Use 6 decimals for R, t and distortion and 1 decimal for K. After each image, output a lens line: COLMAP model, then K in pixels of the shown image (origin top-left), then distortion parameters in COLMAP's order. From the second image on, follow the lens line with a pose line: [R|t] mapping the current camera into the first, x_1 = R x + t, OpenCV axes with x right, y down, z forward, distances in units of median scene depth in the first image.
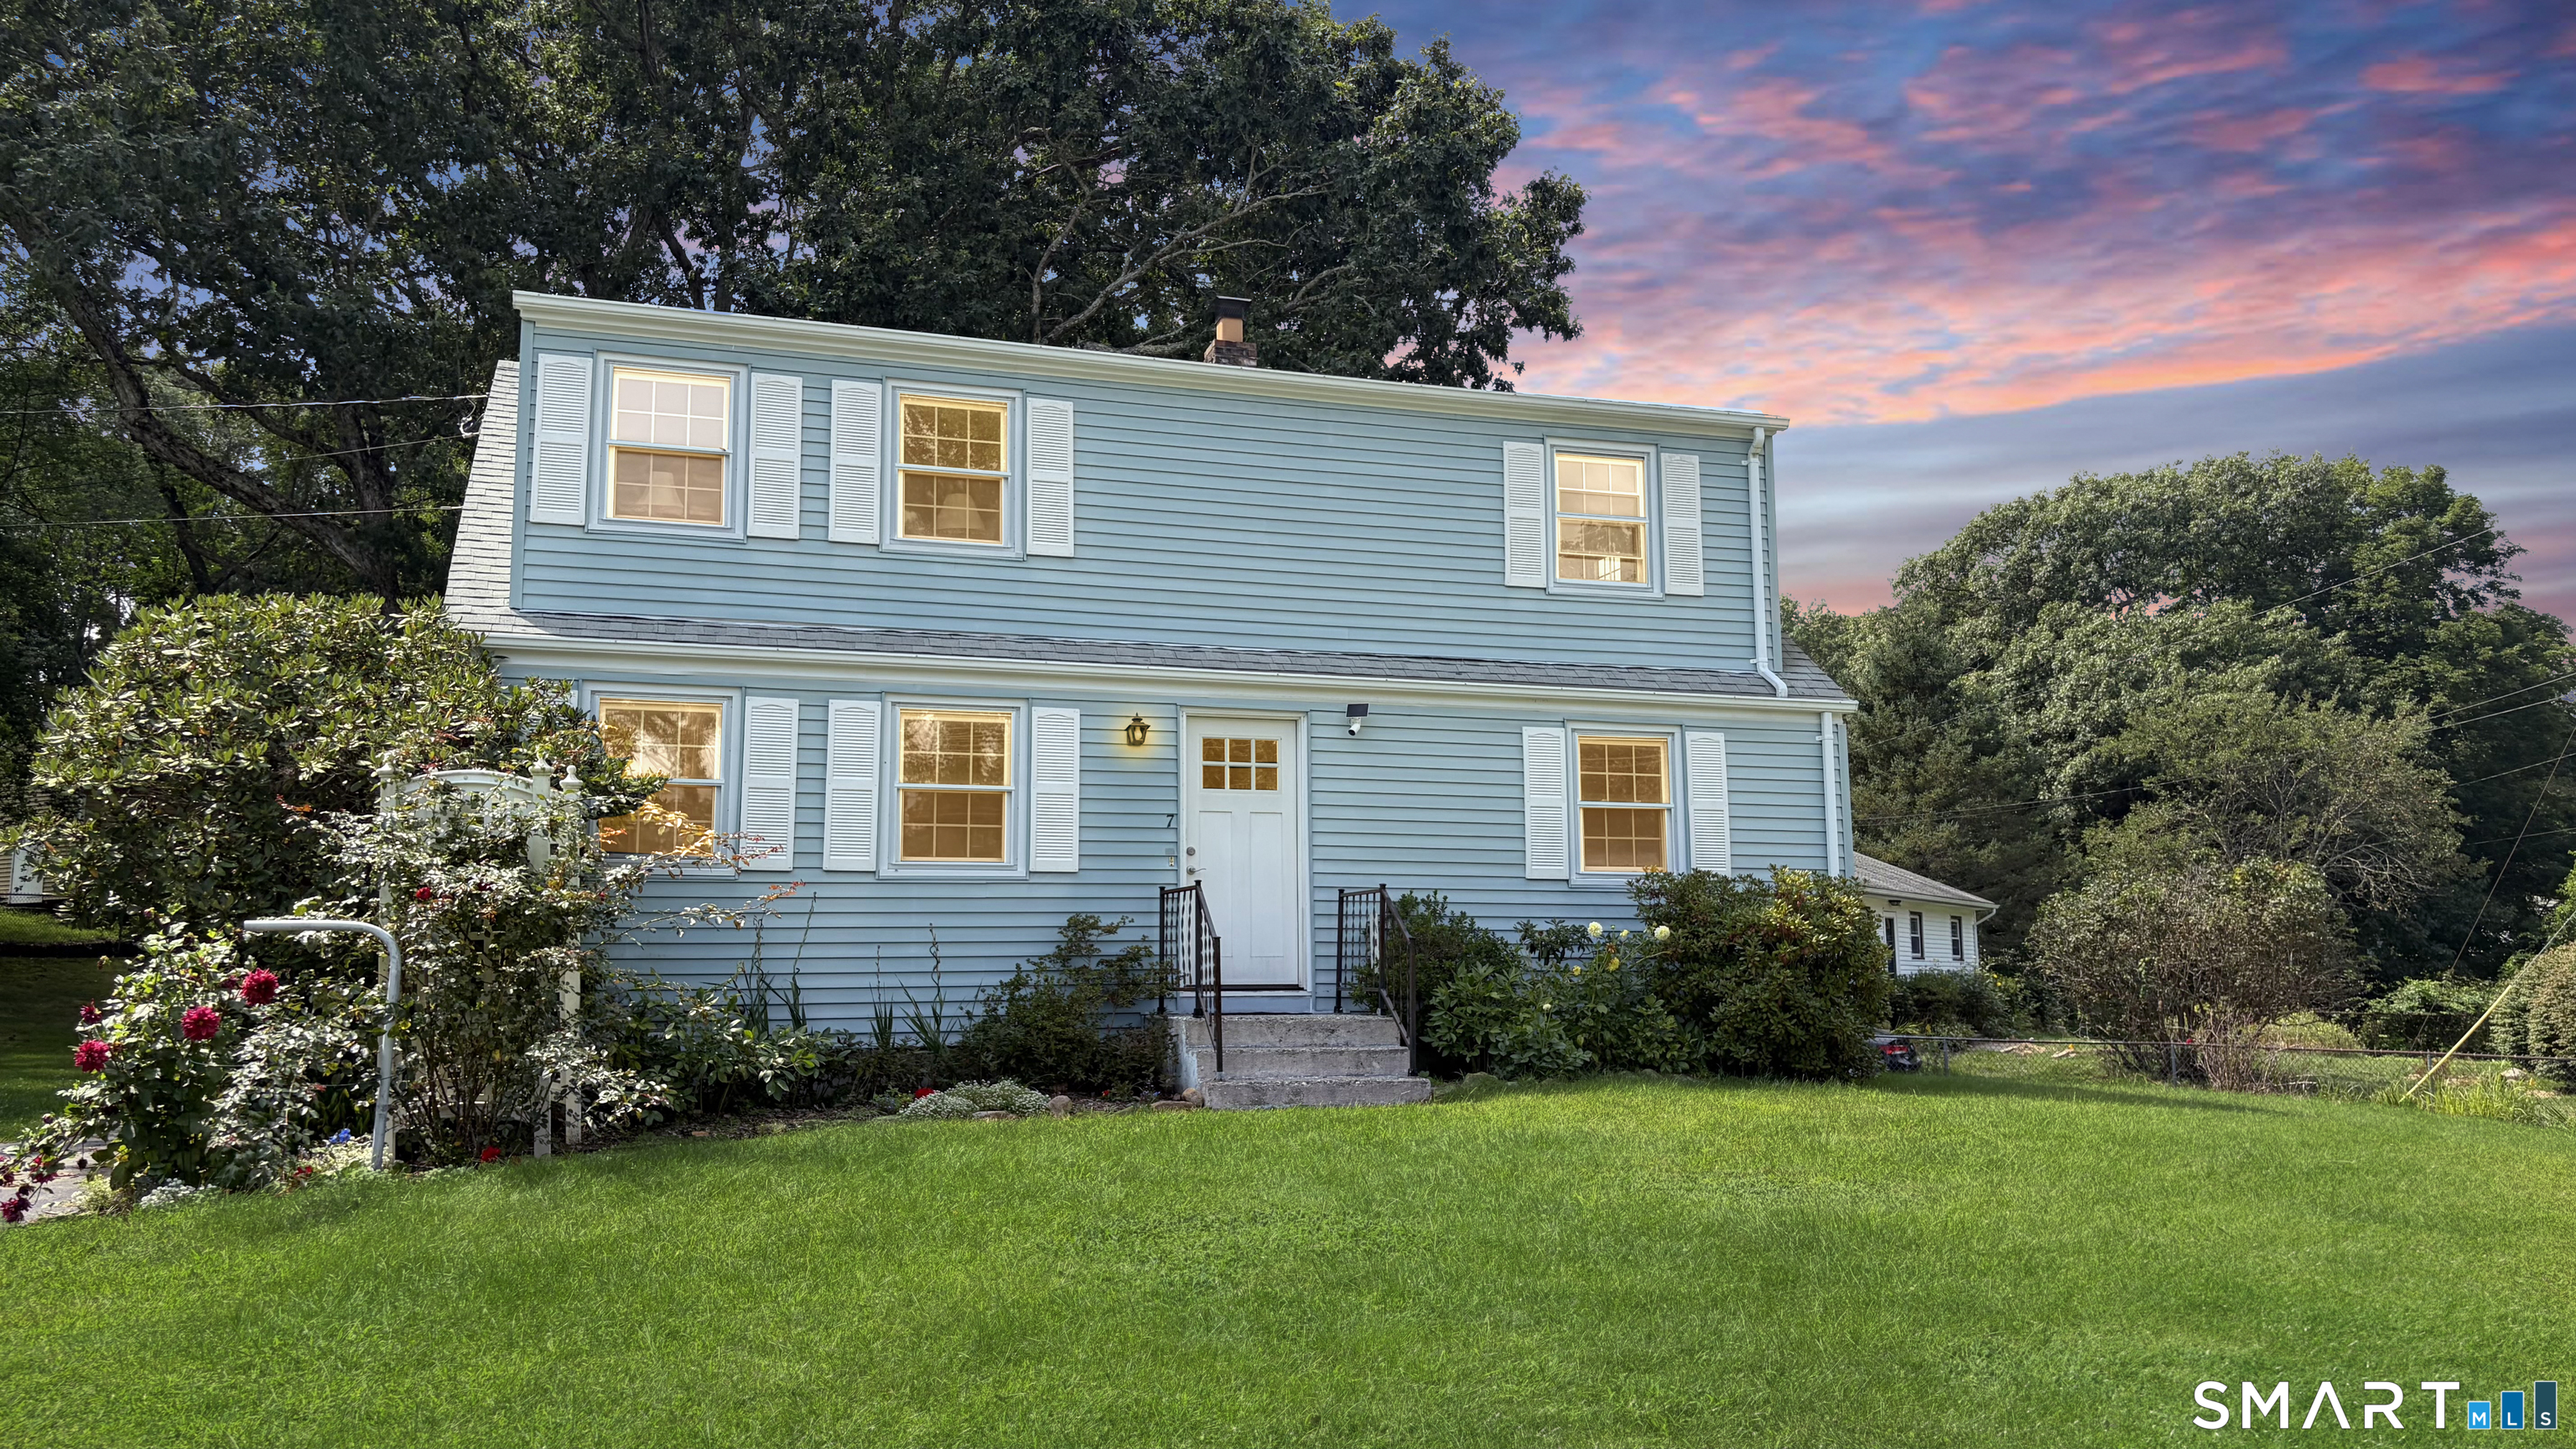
lens RADIAL K [[1938.4, 0, 1299.3], [0, 1938.4, 724.5], [0, 0, 1]] dist [0.068079, -0.080724]
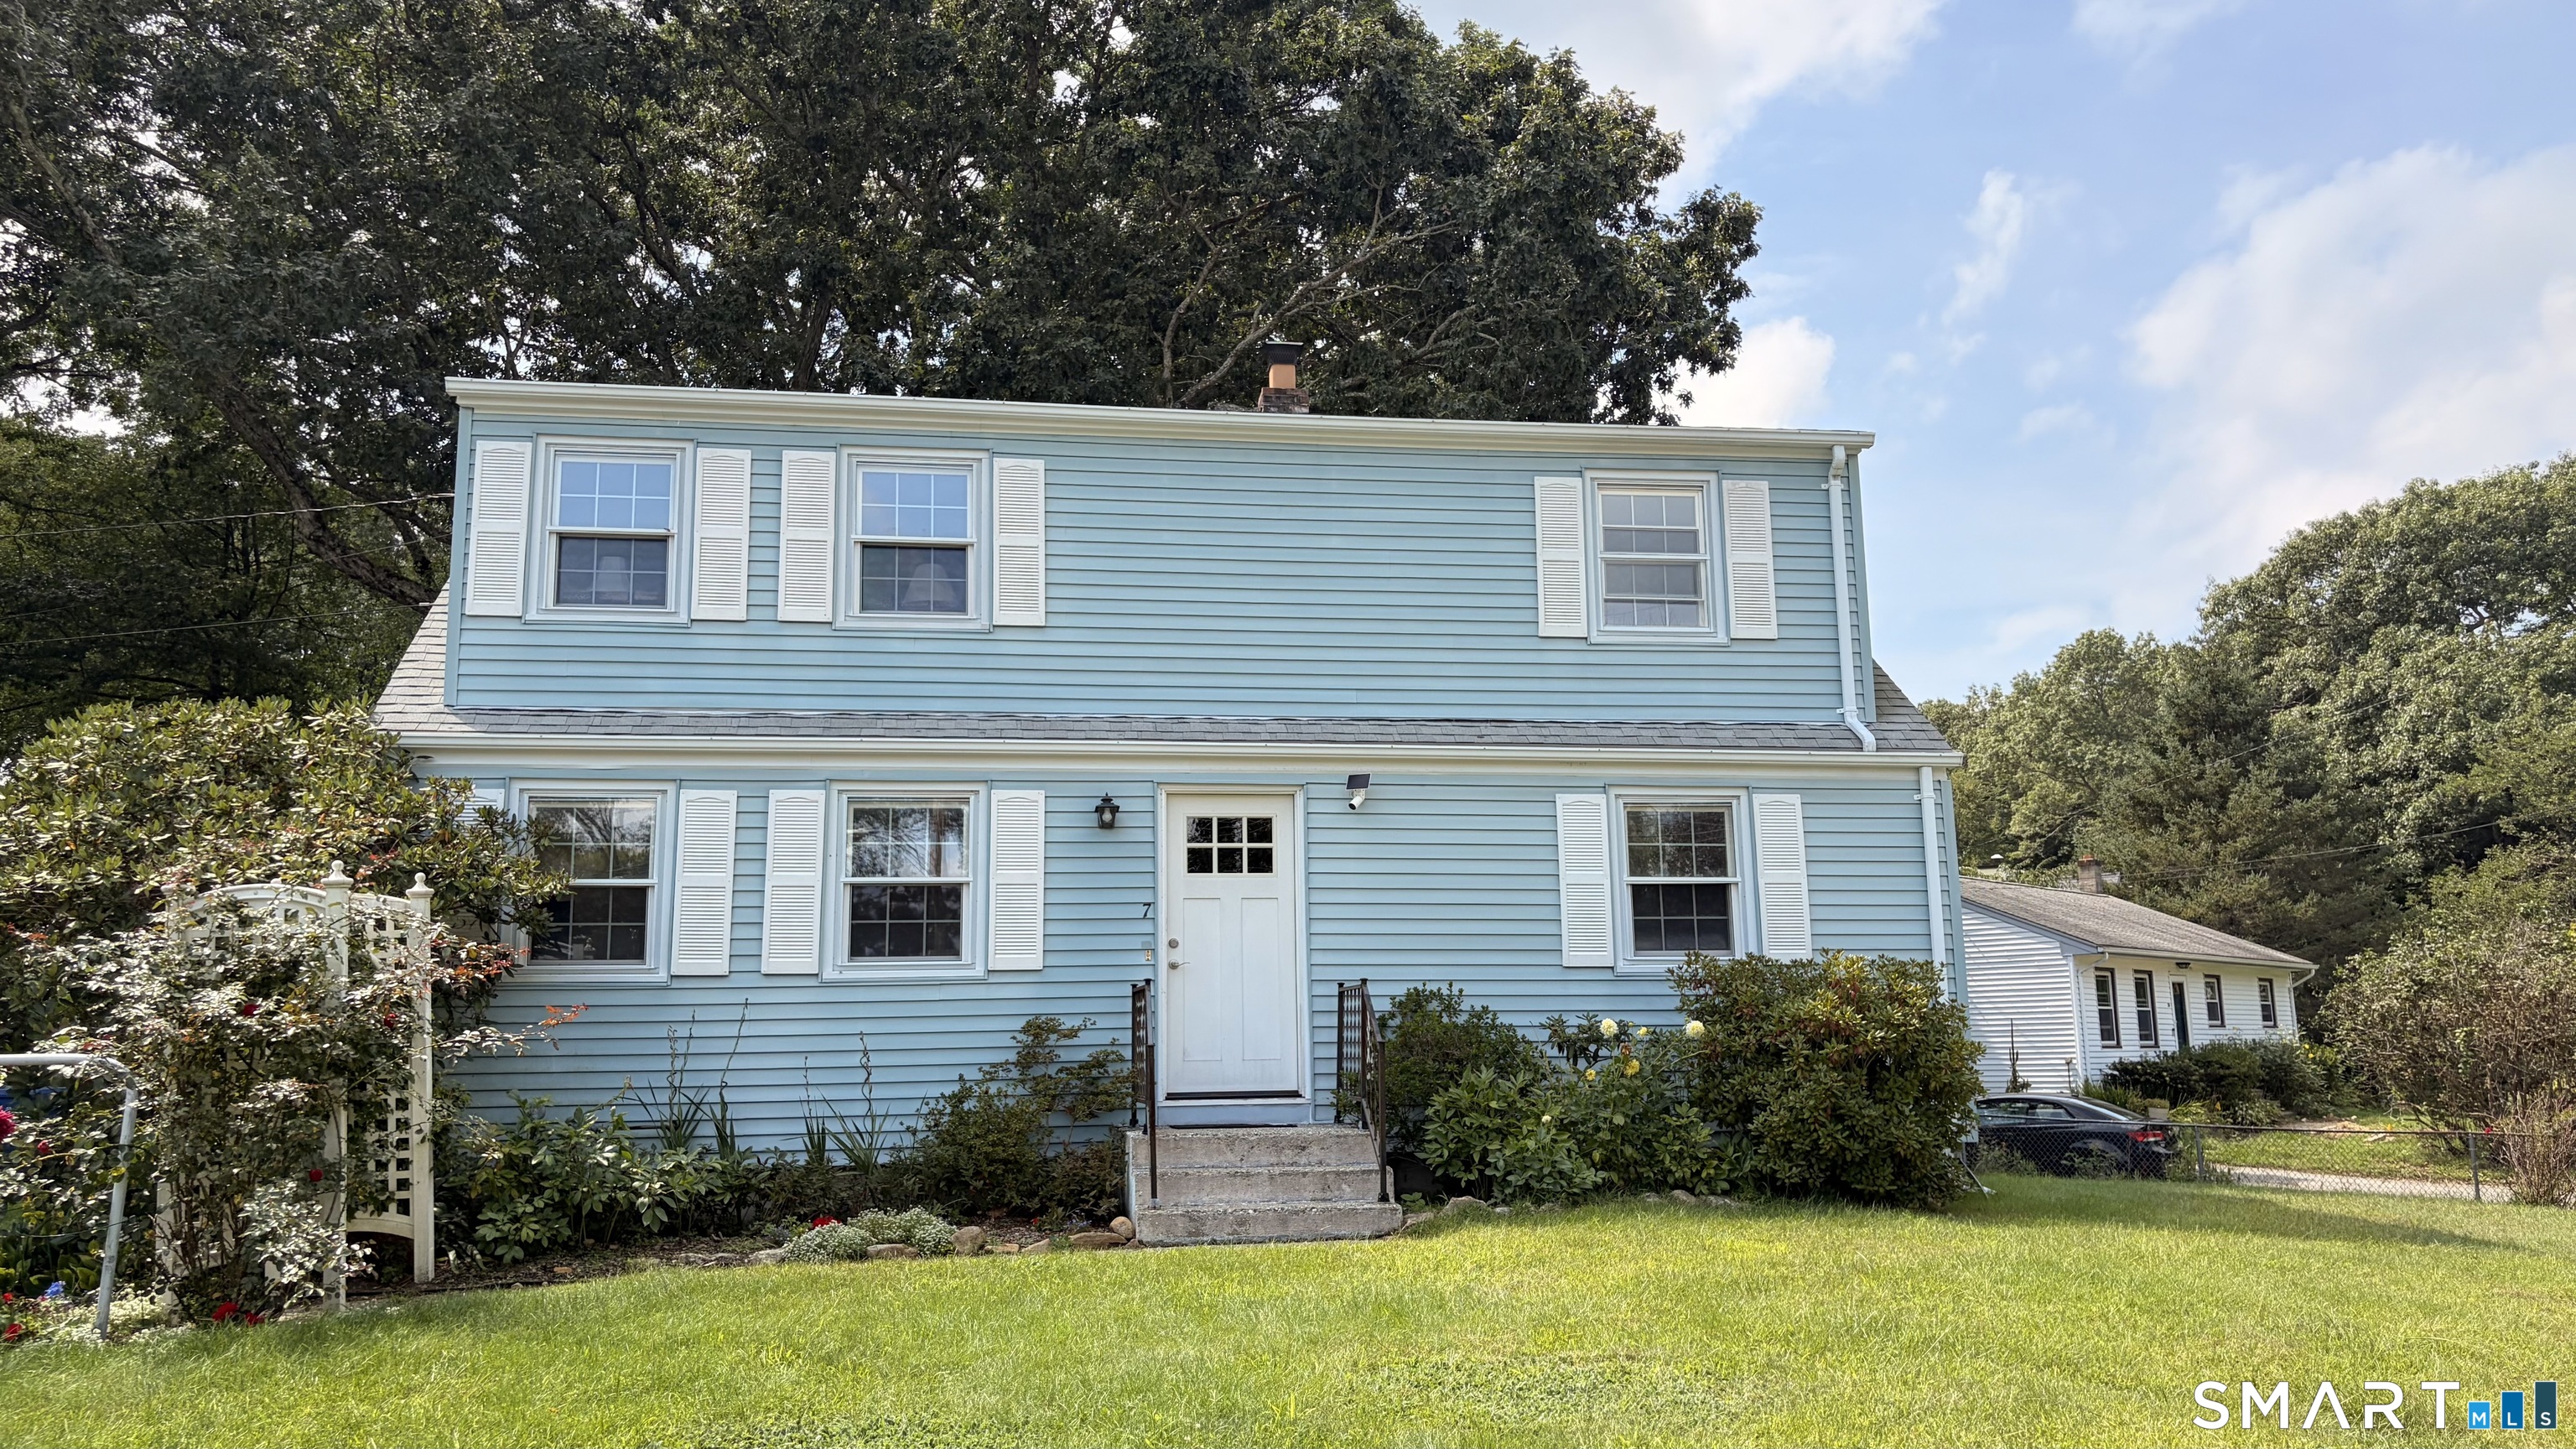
lens RADIAL K [[1938.4, 0, 1299.3], [0, 1938.4, 724.5], [0, 0, 1]] dist [0.068079, -0.080724]
pose [[0.986738, -0.035312, -0.158435, 0.141255], [0.030196, 0.998946, -0.034584, -0.003618], [0.159489, 0.029341, 0.986764, 0.103112]]
